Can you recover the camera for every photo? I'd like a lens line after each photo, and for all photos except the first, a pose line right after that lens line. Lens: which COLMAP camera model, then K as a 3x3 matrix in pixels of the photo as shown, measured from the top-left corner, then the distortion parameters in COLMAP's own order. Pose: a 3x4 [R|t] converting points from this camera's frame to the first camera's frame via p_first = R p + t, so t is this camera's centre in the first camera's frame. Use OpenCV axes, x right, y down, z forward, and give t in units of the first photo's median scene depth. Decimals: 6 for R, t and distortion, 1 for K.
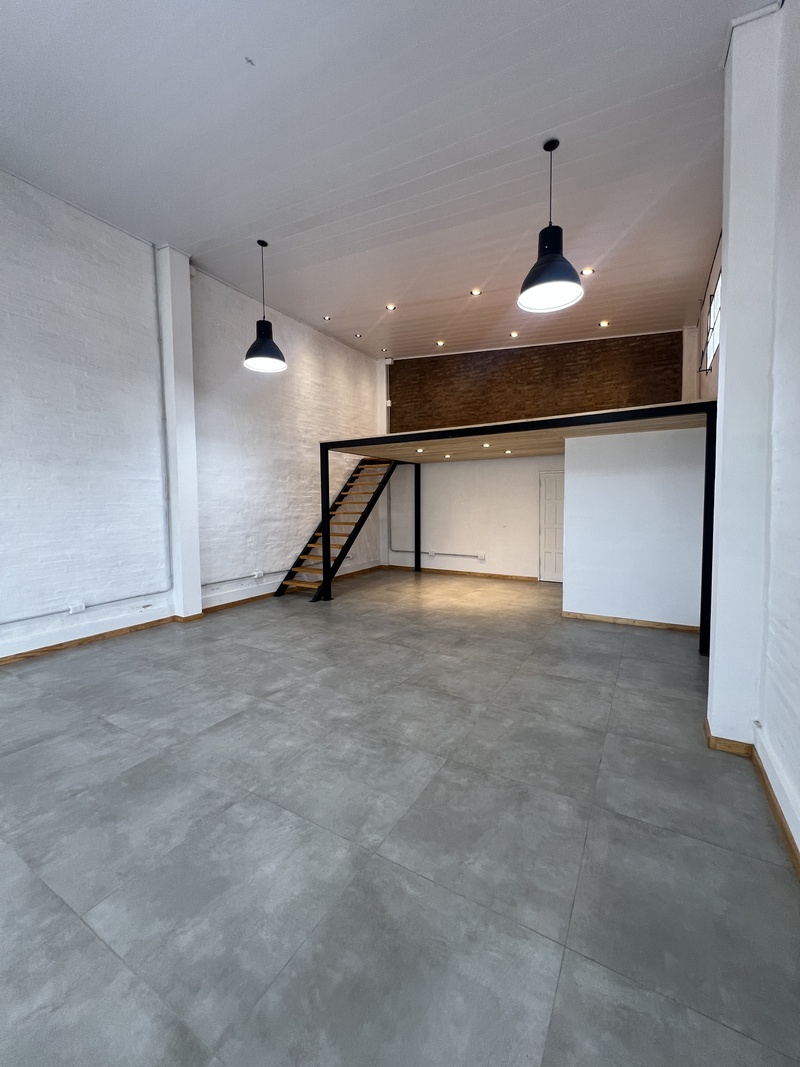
lens RADIAL K [[425.5, 0, 400.9], [0, 425.5, 527.5], [0, 0, 1]] dist [-0.004611, 0.001118]
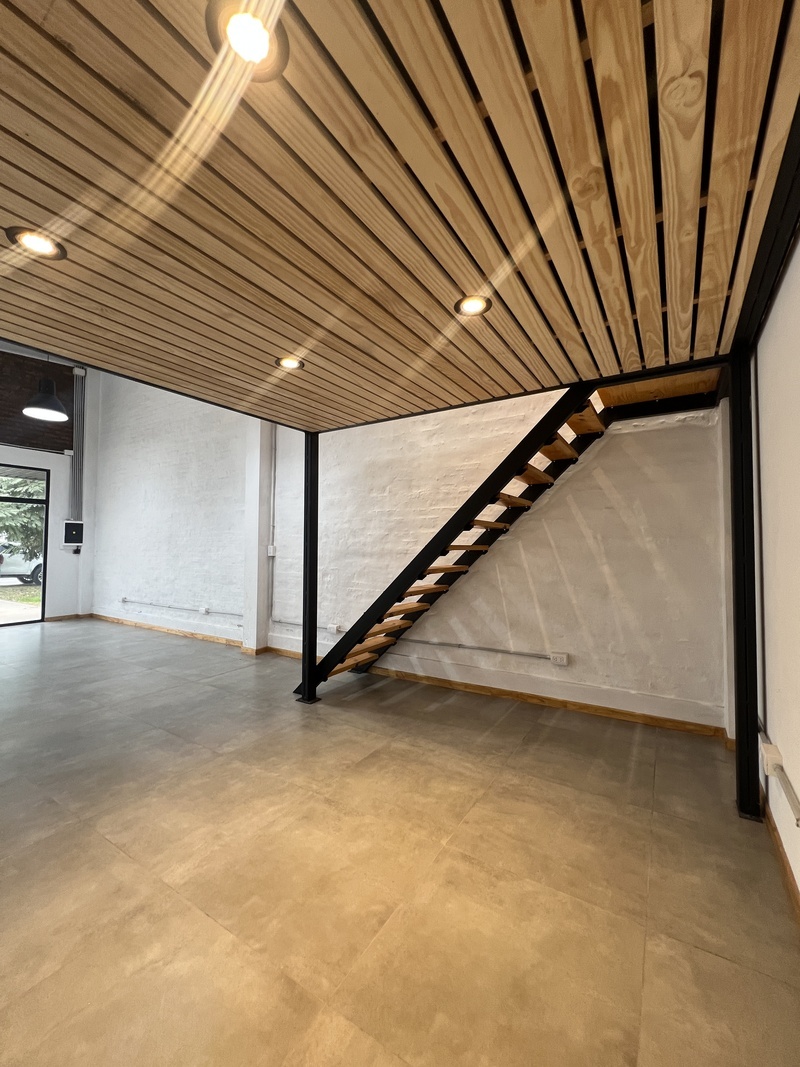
lens RADIAL K [[427.8, 0, 401.5], [0, 427.8, 527.0], [0, 0, 1]] dist [-0.003614, 0.000734]
pose [[-0.026940, -0.035266, -0.999015, 0.471998], [-0.060547, 0.997600, -0.033583, -0.053281], [0.997802, 0.059583, -0.029010, 1.364756]]
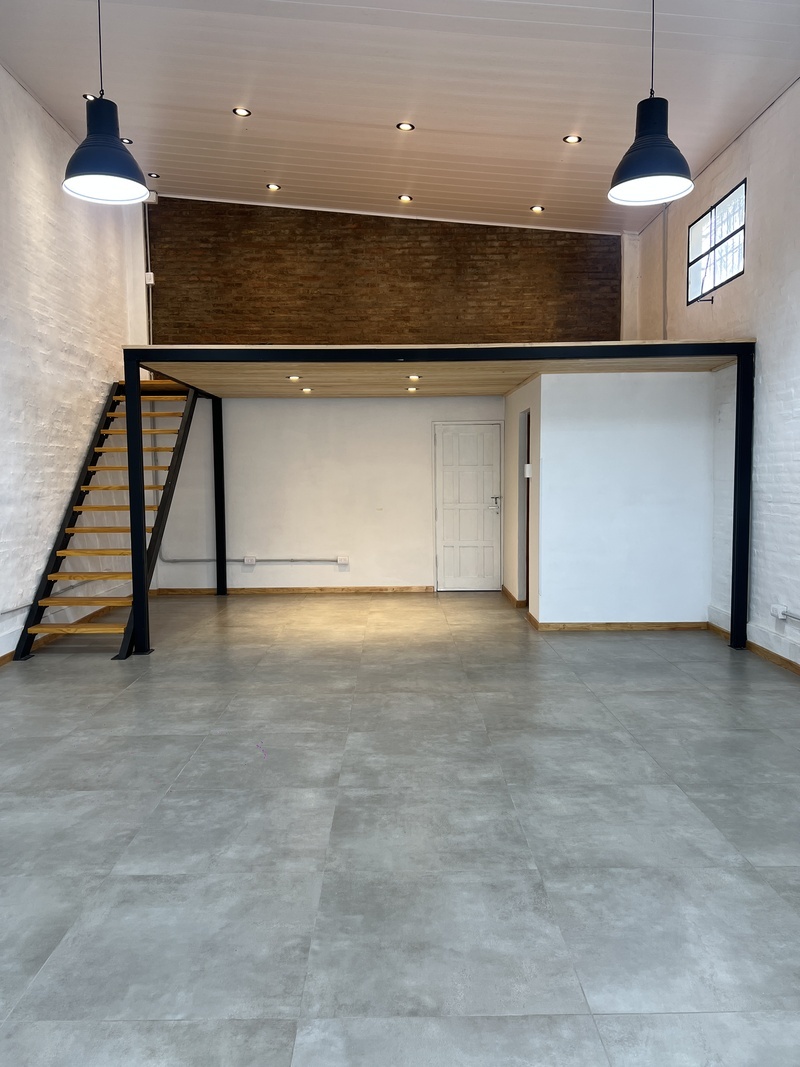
lens RADIAL K [[796.2, 0, 399.2], [0, 796.2, 535.6], [0, 0, 1]] dist [0.048086, -0.051224]
pose [[0.858423, -0.037688, 0.511556, -0.484830], [0.030721, 0.999284, 0.022069, 0.018047], [-0.512021, -0.003229, 0.858967, -0.002565]]
